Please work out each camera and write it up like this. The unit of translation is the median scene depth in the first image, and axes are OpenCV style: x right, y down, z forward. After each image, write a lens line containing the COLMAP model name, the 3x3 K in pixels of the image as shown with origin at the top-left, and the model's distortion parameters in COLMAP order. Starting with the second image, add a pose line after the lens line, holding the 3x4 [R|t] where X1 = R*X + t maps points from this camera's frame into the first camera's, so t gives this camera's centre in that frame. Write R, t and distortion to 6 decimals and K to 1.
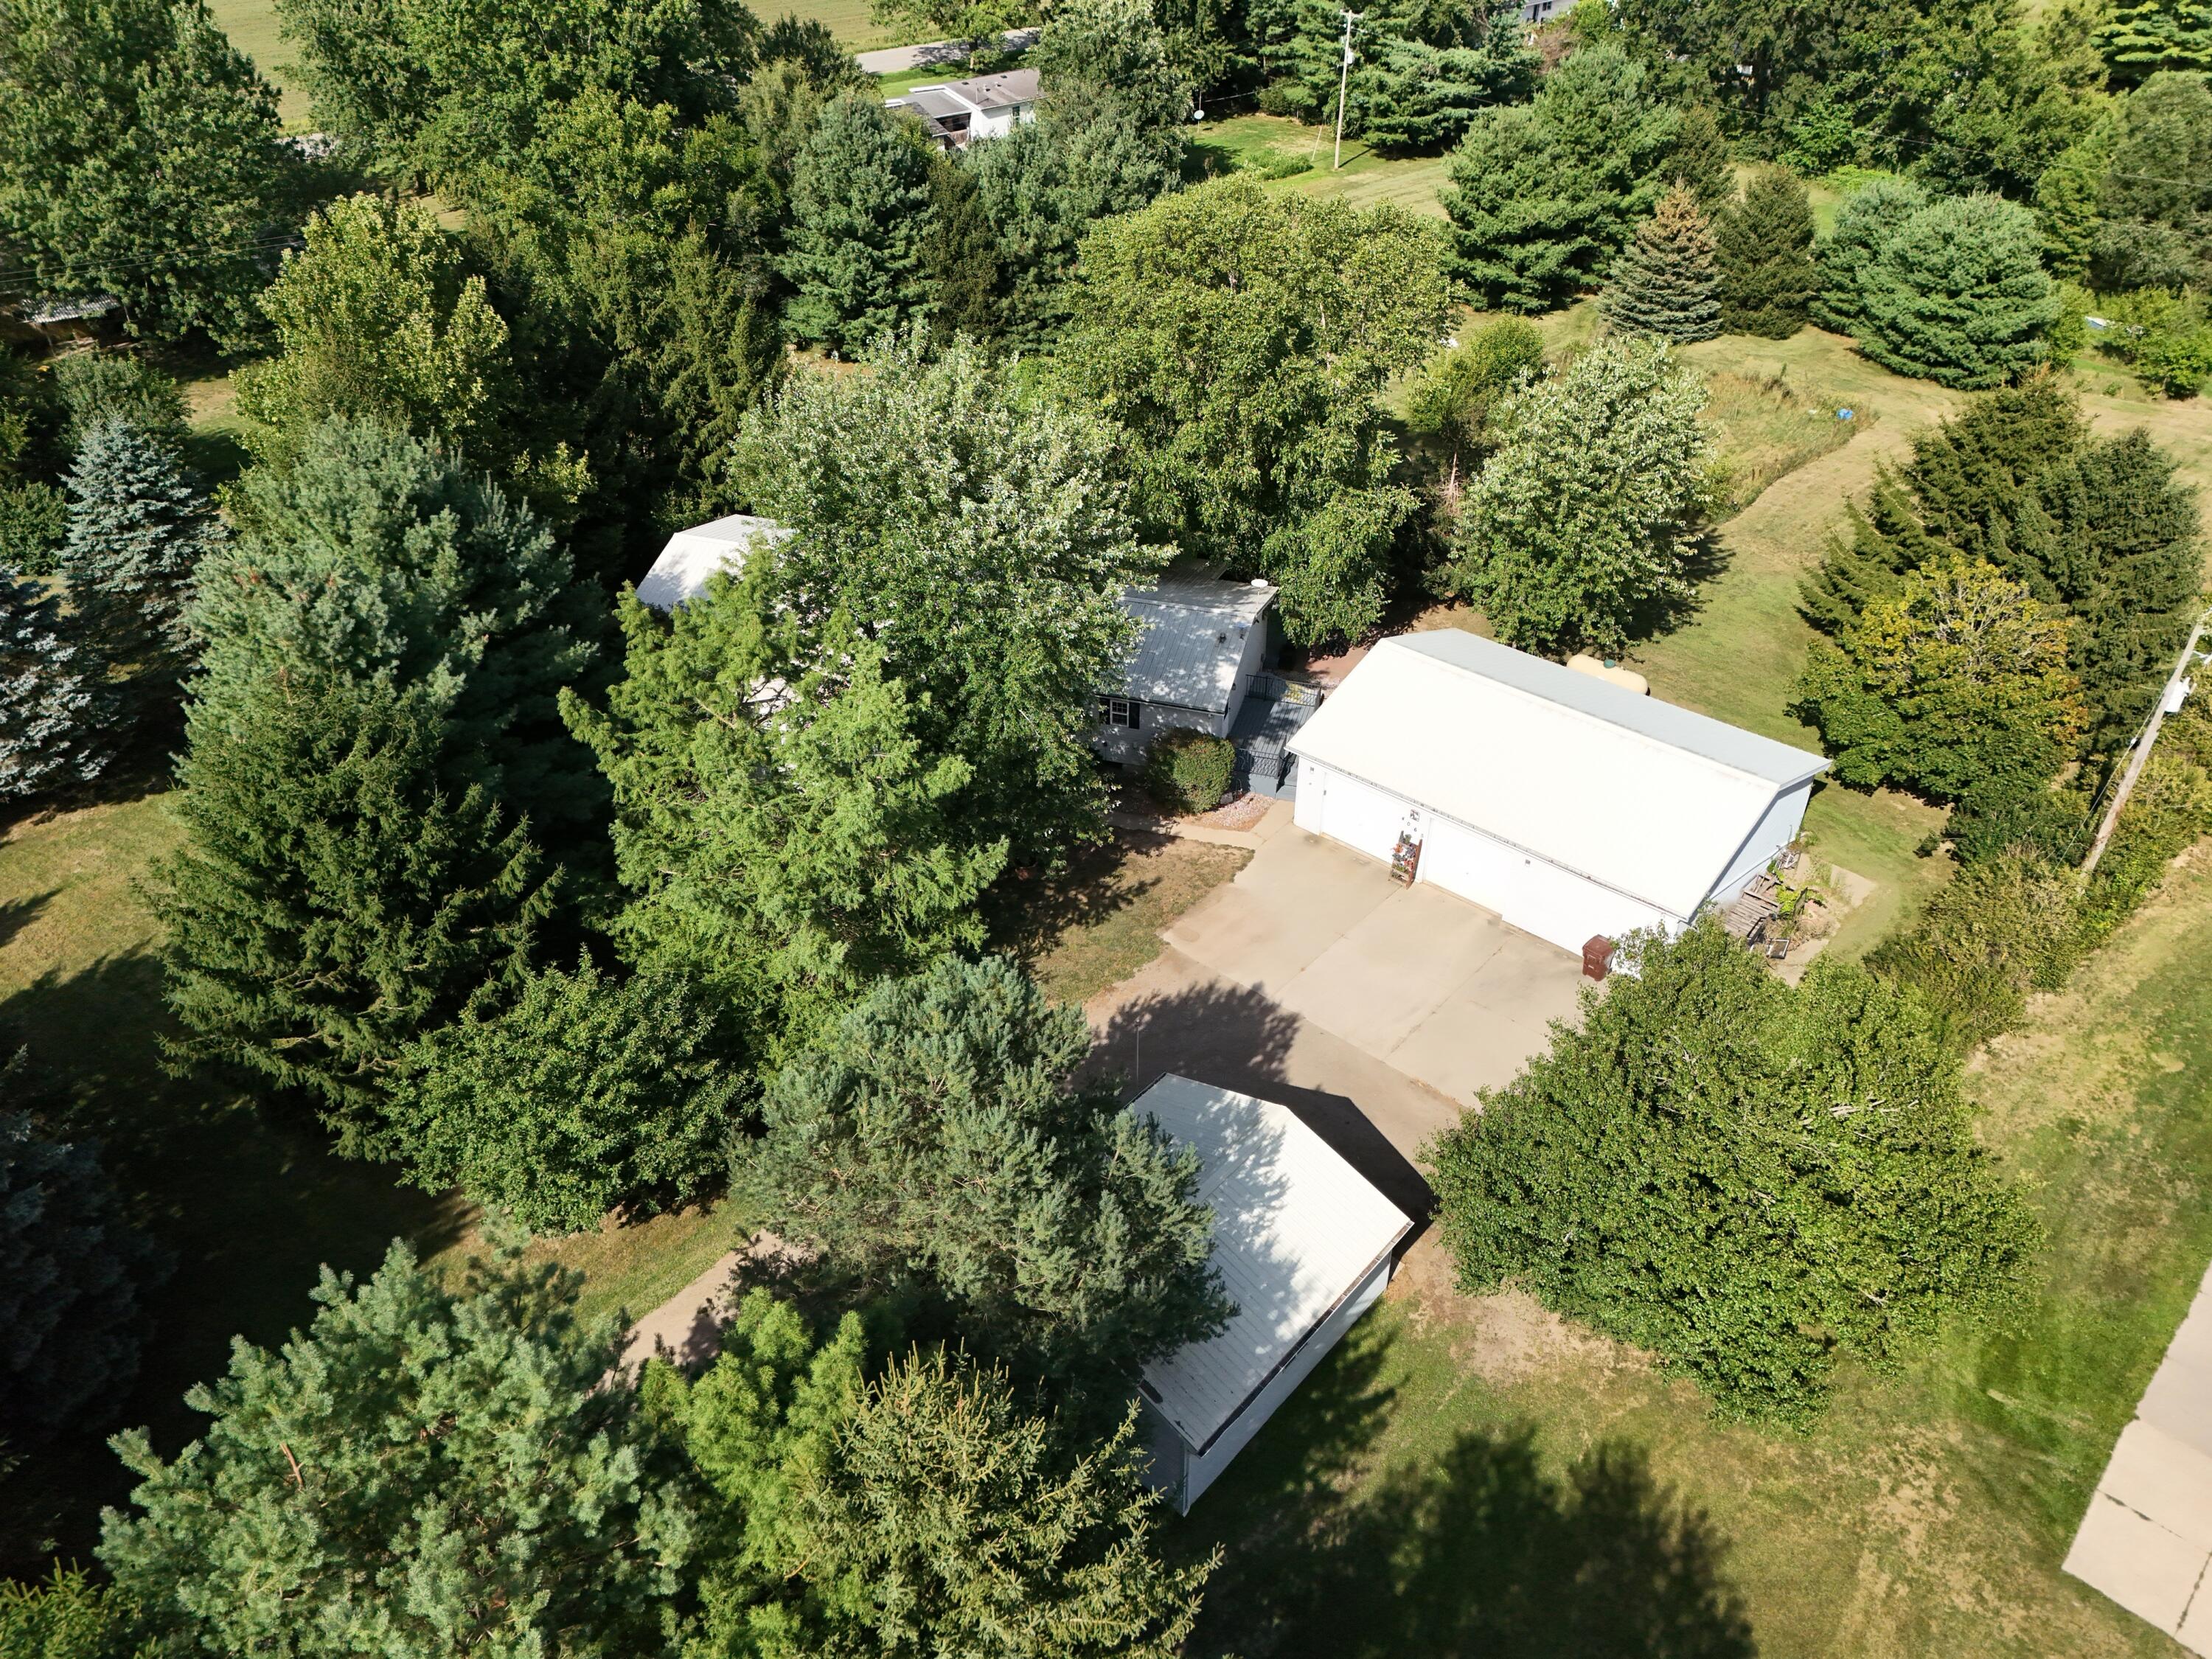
lens RADIAL K [[1597.7, 0, 1106.0], [0, 1597.7, 829.5], [0, 0, 1]] dist [0.025320, -0.004495]
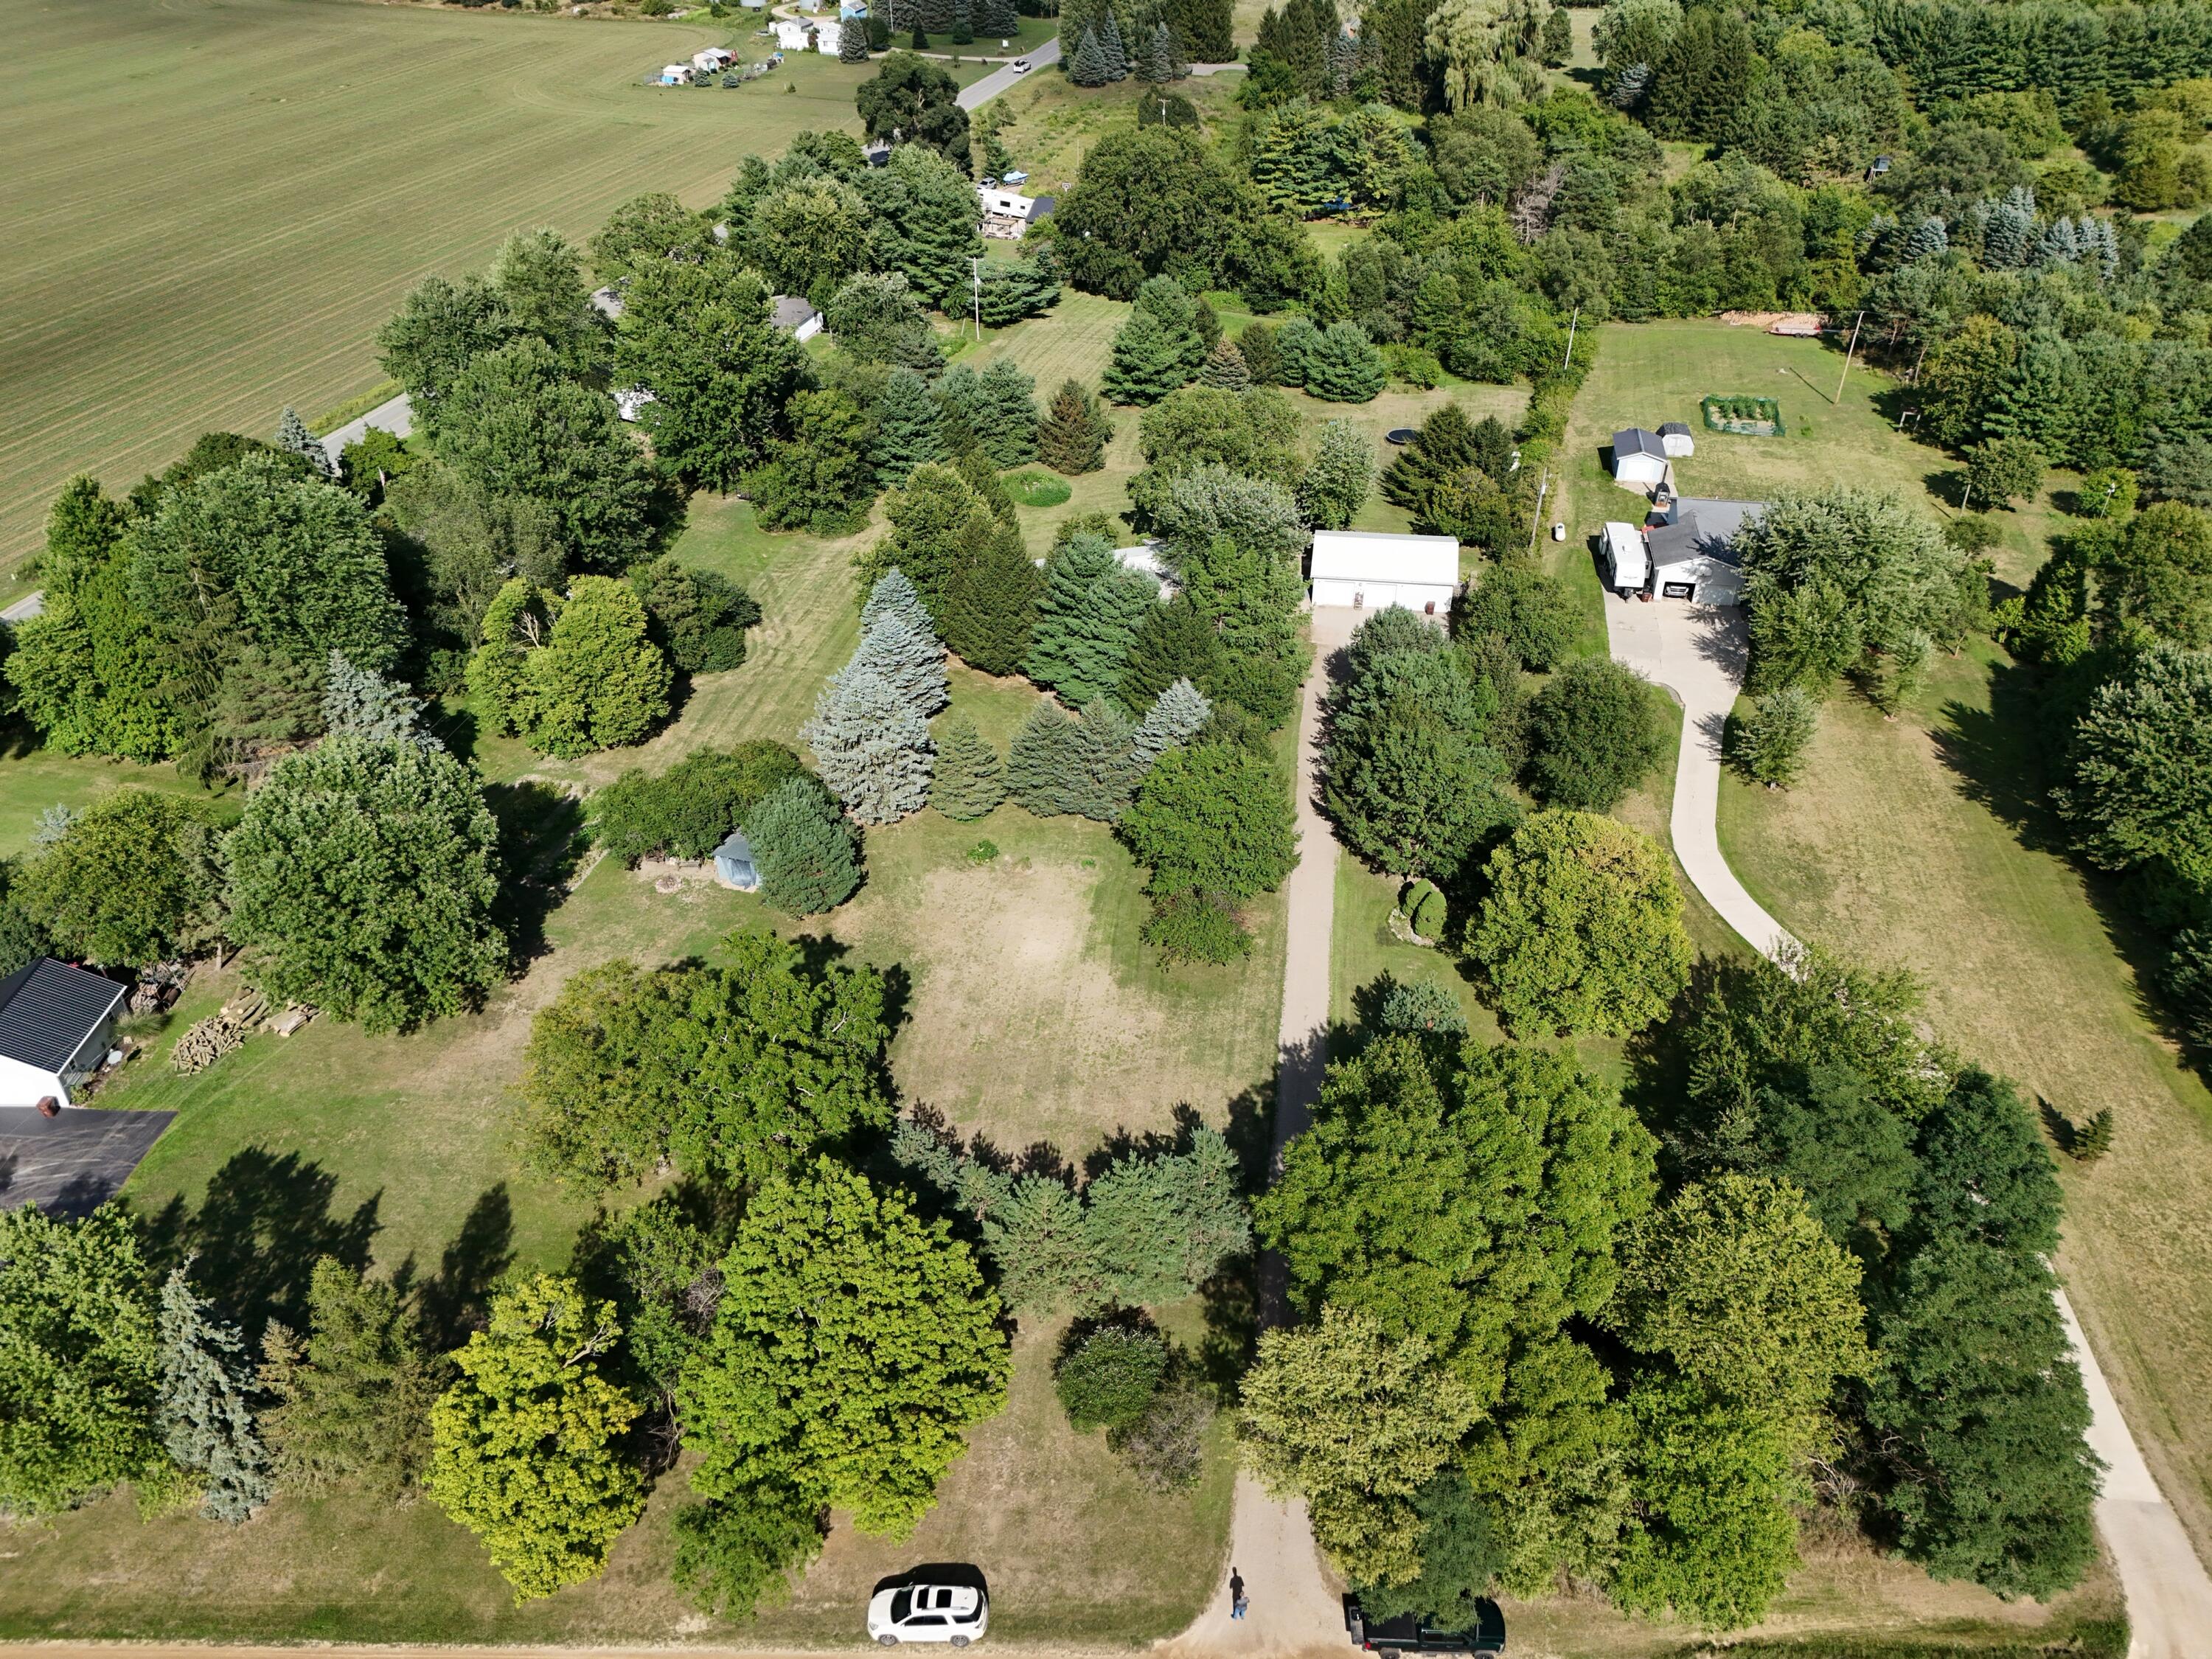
lens RADIAL K [[1597.7, 0, 1106.0], [0, 1597.7, 829.5], [0, 0, 1]] dist [0.025320, -0.004495]
pose [[0.839198, -0.312283, 0.445226, -0.741757], [0.319082, 0.945704, 0.061889, 0.038558], [-0.440379, 0.090126, 0.893277, -0.635525]]
